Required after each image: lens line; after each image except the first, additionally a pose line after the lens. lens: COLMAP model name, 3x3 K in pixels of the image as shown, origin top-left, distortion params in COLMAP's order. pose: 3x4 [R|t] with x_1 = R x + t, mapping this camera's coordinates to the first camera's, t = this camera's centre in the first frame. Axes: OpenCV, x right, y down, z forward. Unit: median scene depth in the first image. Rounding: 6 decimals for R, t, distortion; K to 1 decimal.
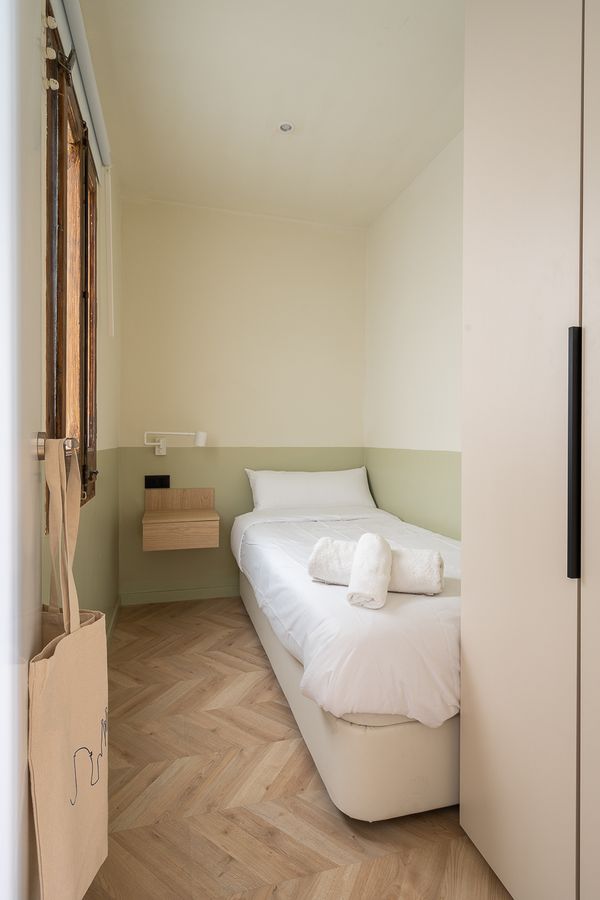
lens RADIAL K [[468.7, 0, 300.0], [0, 468.7, 450.0], [0, 0, 1]] dist [0.001904, 0.001162]
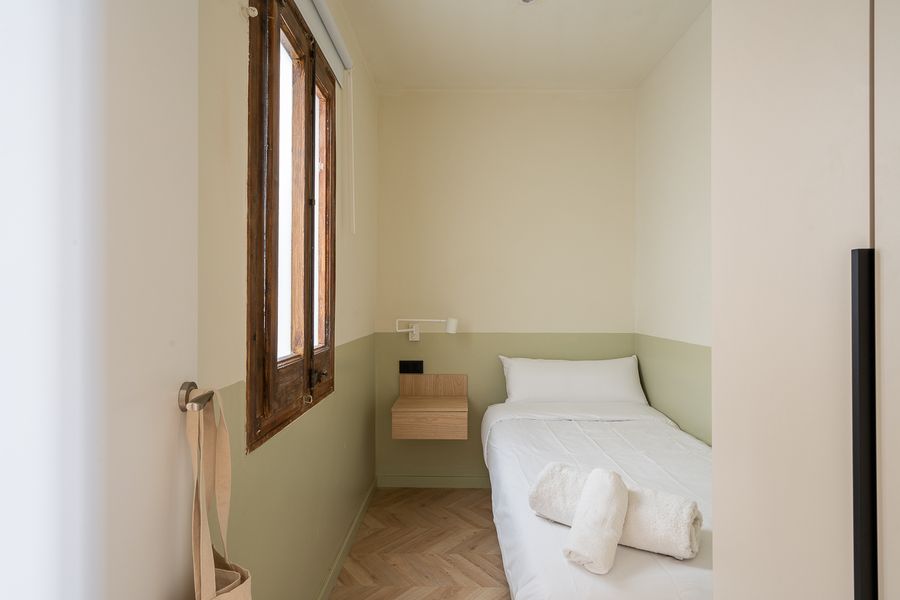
lens RADIAL K [[468.7, 0, 451.5], [0, 468.7, 305.7], [0, 0, 1]] dist [0.001904, 0.001162]
pose [[0.958874, 0.001316, -0.283830, 0.073323], [-0.005976, 0.999861, -0.015556, -0.055900], [0.283770, 0.016612, 0.958748, 0.068612]]
